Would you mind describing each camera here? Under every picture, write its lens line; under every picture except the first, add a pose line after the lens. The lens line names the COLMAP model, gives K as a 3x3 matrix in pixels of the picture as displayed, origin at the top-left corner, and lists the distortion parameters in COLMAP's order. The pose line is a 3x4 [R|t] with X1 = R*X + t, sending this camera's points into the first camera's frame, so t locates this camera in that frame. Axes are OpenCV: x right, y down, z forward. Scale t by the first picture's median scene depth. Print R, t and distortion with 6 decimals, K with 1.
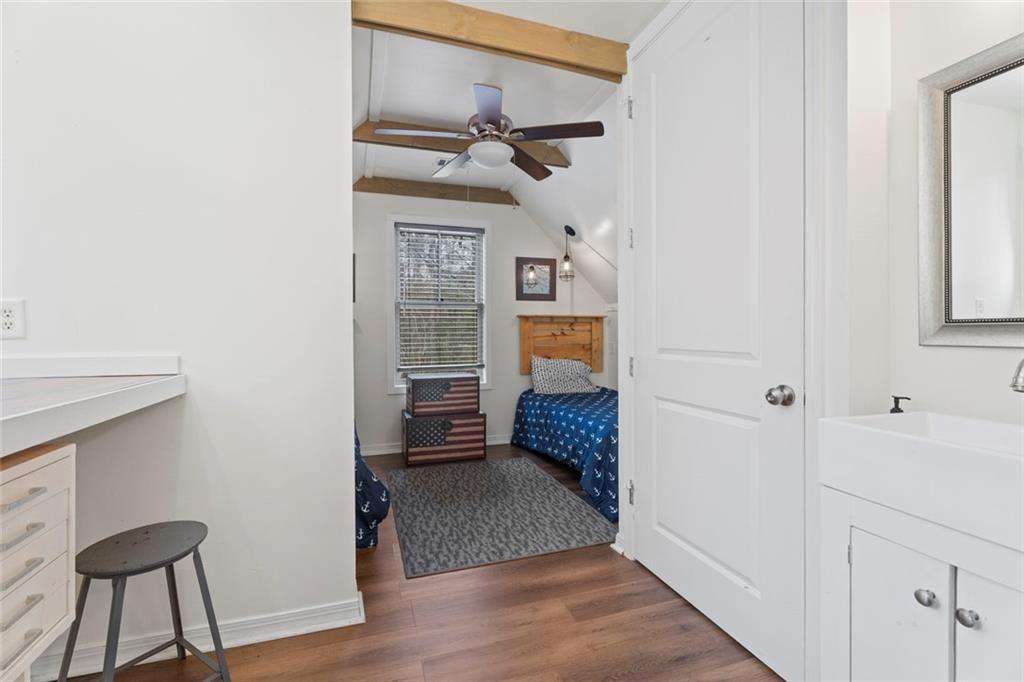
lens RADIAL K [[456.3, 0, 513.9], [0, 456.3, 337.2], [0, 0, 1]] dist [-0.001535, 0.000106]
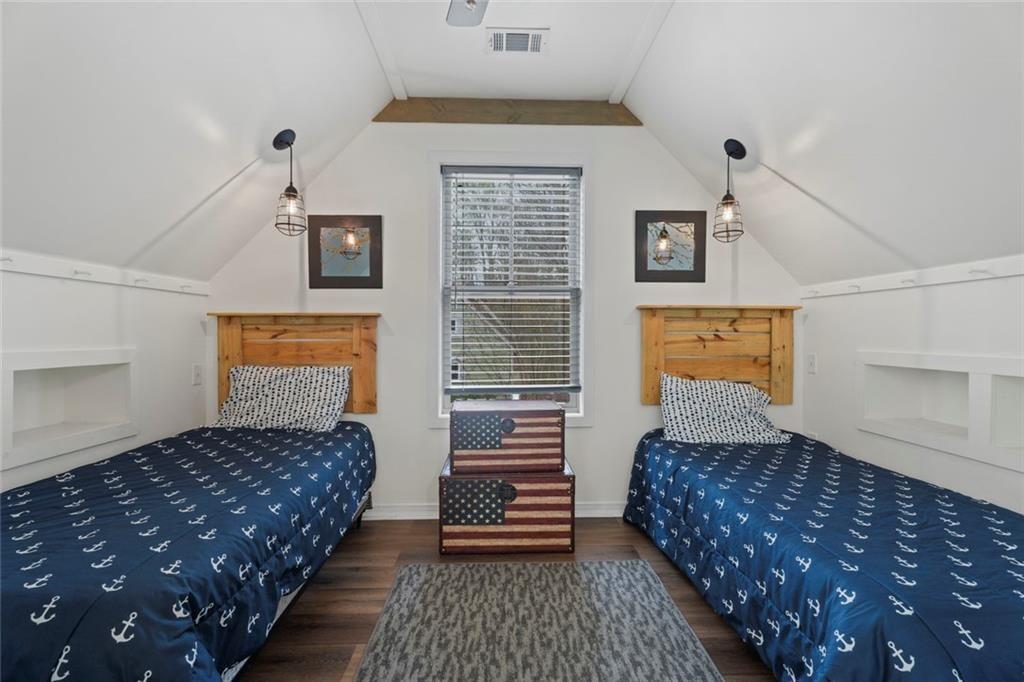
lens RADIAL K [[456.3, 0, 513.9], [0, 456.3, 337.2], [0, 0, 1]] dist [-0.001535, 0.000106]
pose [[0.957374, 0.006882, -0.288769, 0.028509], [-0.008027, 0.999964, -0.002782, -0.004465], [0.288740, 0.004981, 0.957395, 0.398277]]
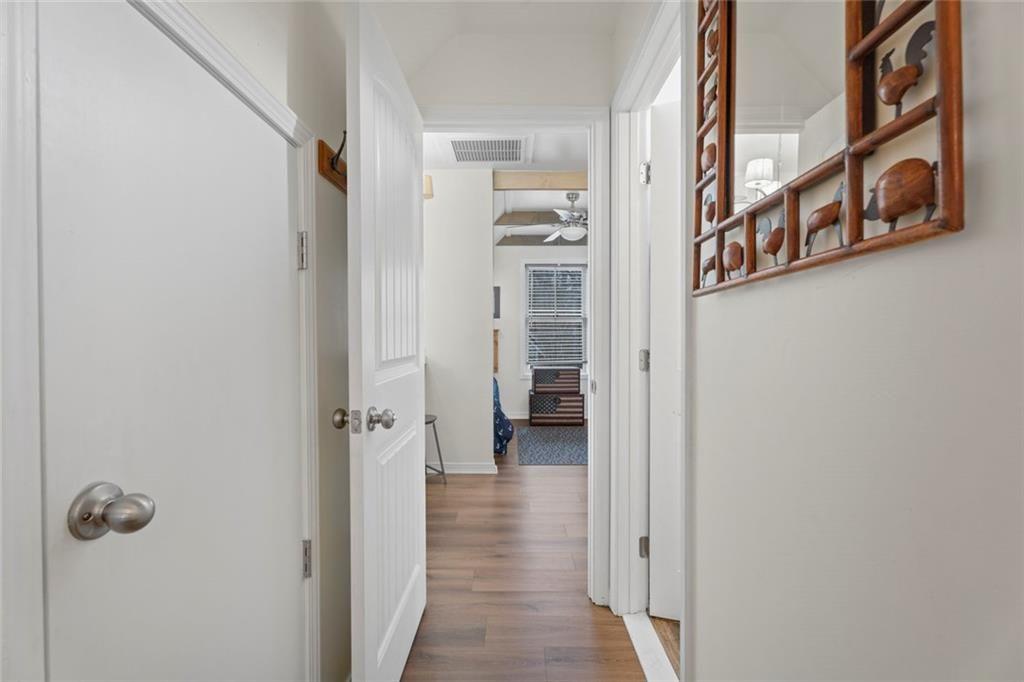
lens RADIAL K [[456.3, 0, 513.9], [0, 456.3, 337.2], [0, 0, 1]] dist [-0.001535, 0.000106]
pose [[0.947874, 0.000883, -0.318644, 0.176568], [-0.004542, 0.999932, -0.010740, 0.003446], [0.318613, 0.011627, 0.947814, -0.416671]]
